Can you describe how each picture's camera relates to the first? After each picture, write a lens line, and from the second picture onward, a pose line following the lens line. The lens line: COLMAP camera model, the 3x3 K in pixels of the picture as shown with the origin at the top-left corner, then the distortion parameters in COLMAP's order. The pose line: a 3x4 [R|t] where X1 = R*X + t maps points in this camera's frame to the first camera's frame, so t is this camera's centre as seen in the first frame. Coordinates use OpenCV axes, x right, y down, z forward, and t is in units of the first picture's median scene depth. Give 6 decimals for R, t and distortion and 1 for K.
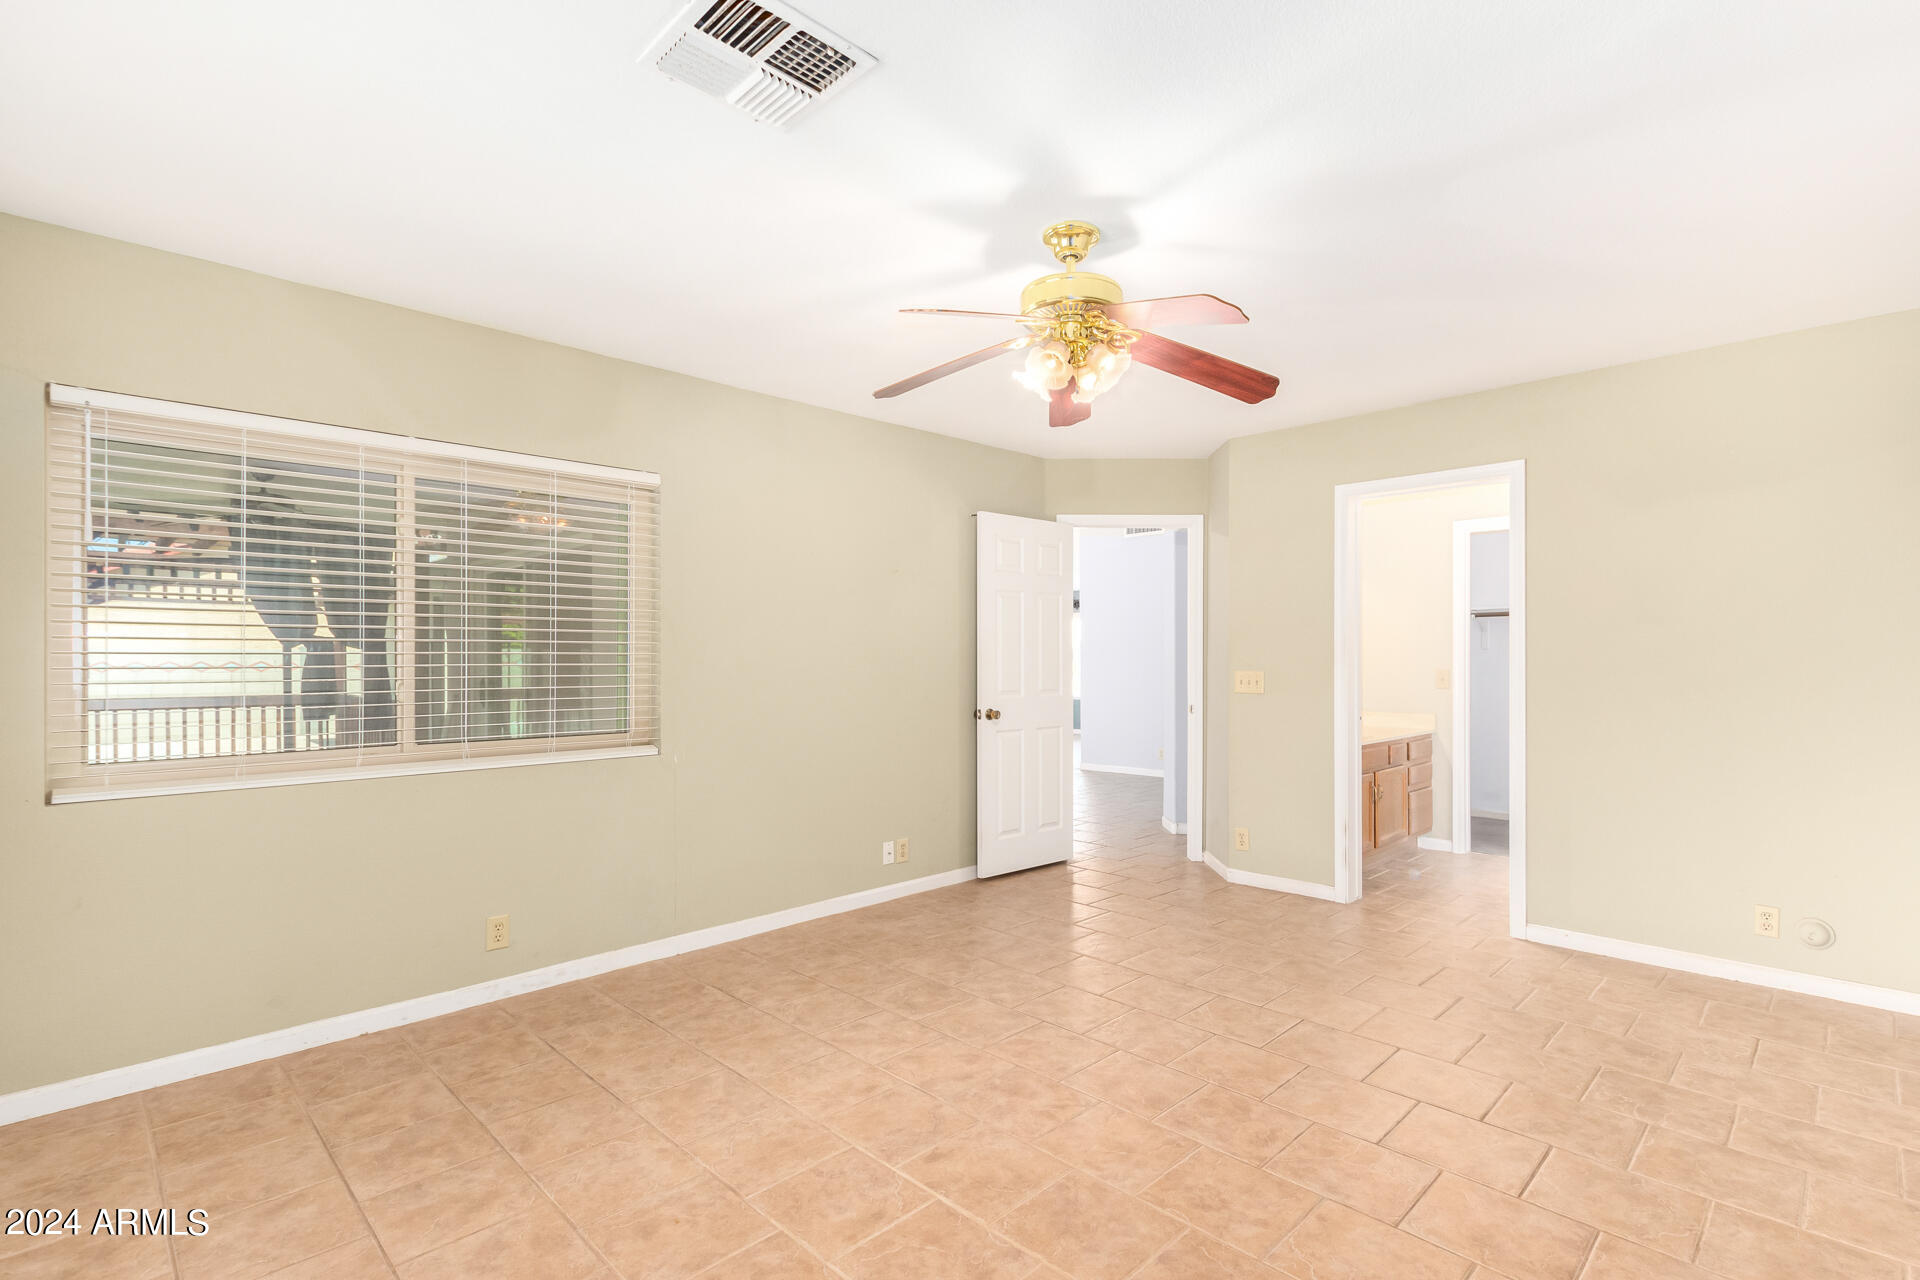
lens RADIAL K [[896.1, 0, 980.7], [0, 896.1, 660.3], [0, 0, 1]] dist [0.018612, -0.006794]
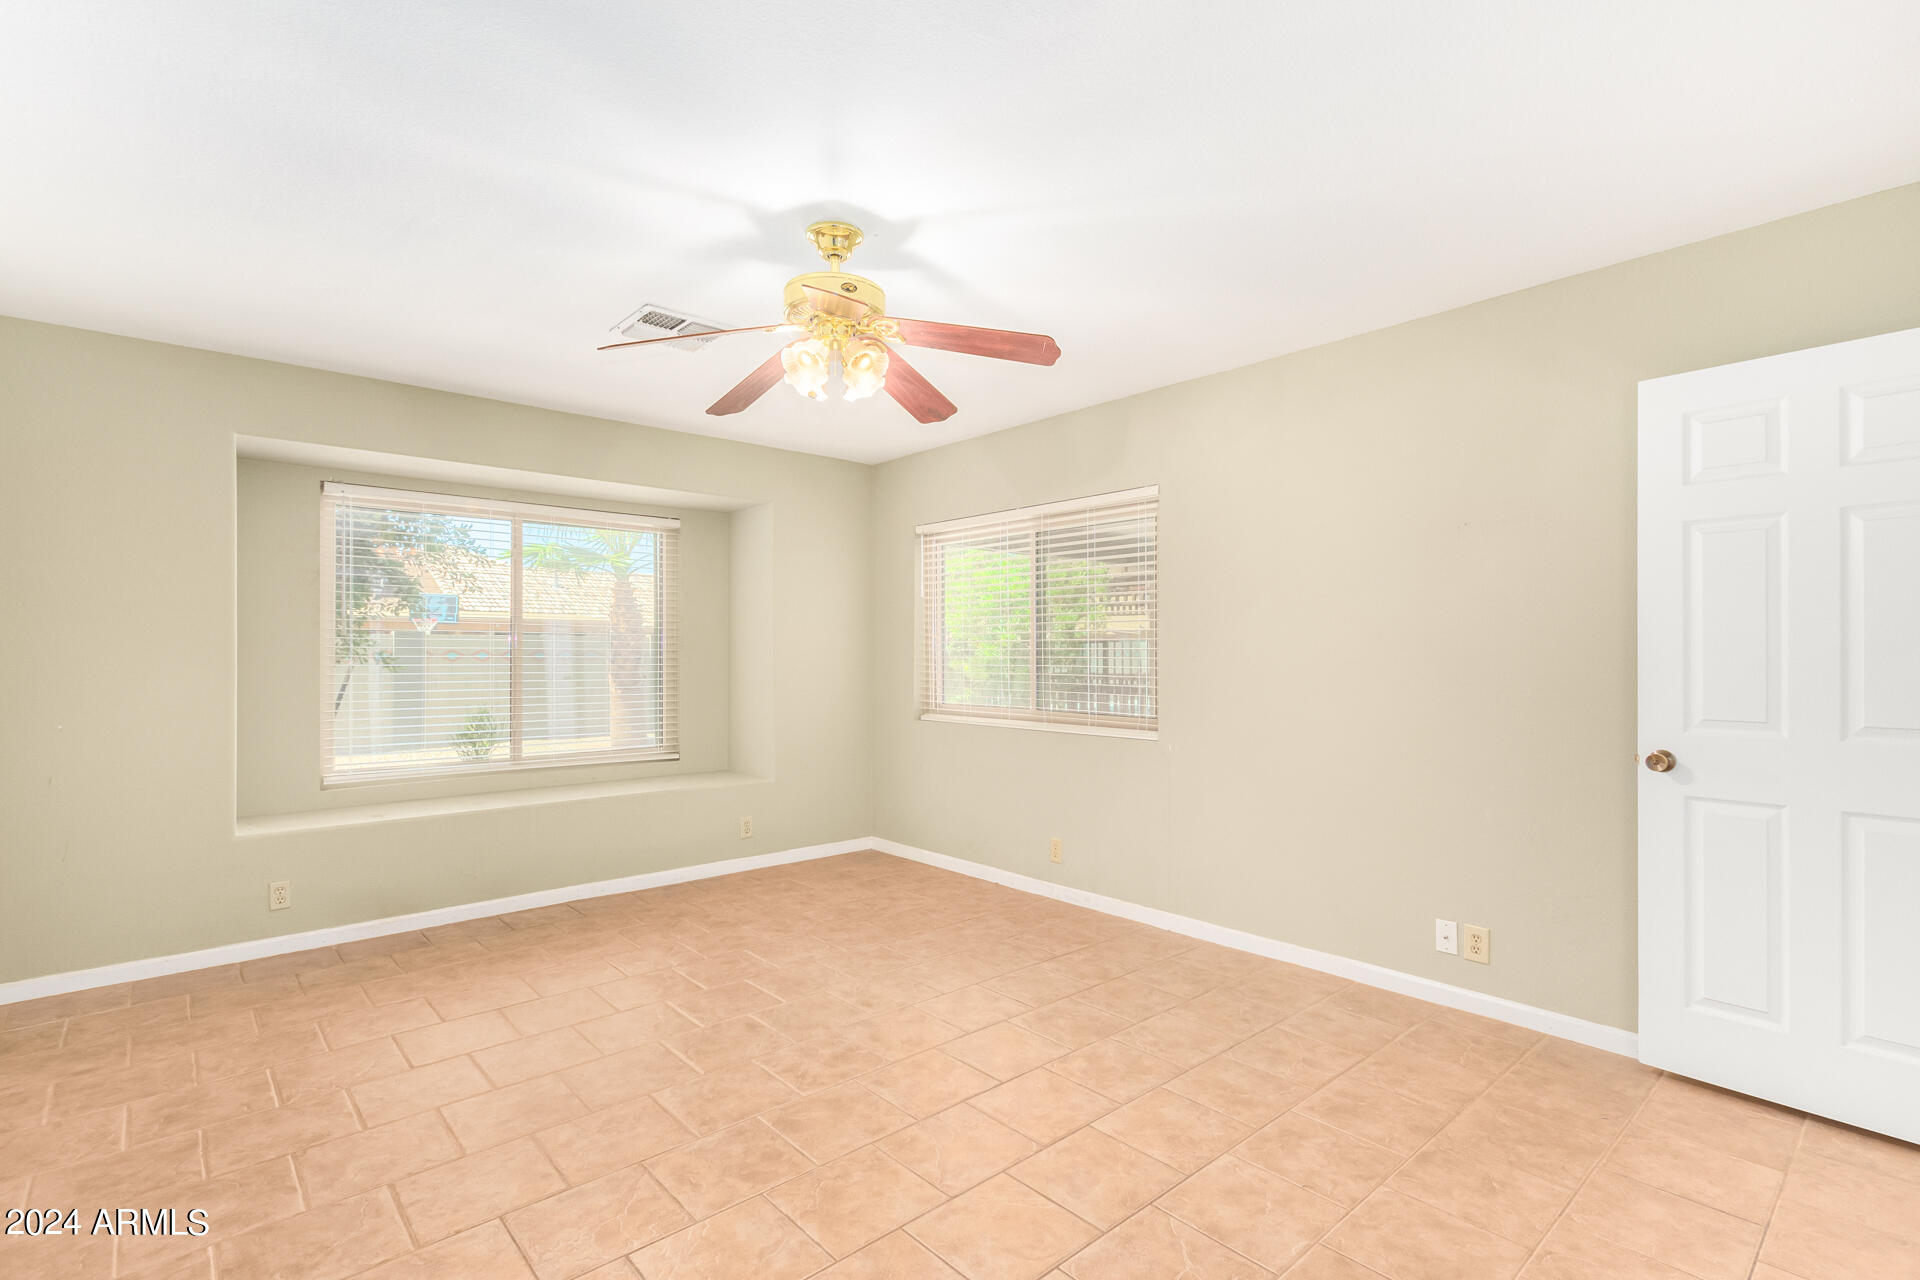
lens RADIAL K [[896.1, 0, 950.6], [0, 896.1, 651.8], [0, 0, 1]] dist [0.018612, -0.006794]
pose [[-0.067908, 0.002184, -0.997689, 1.010004], [0.000483, 0.999998, 0.002156, -0.007873], [0.997691, -0.000335, -0.067909, 1.105240]]
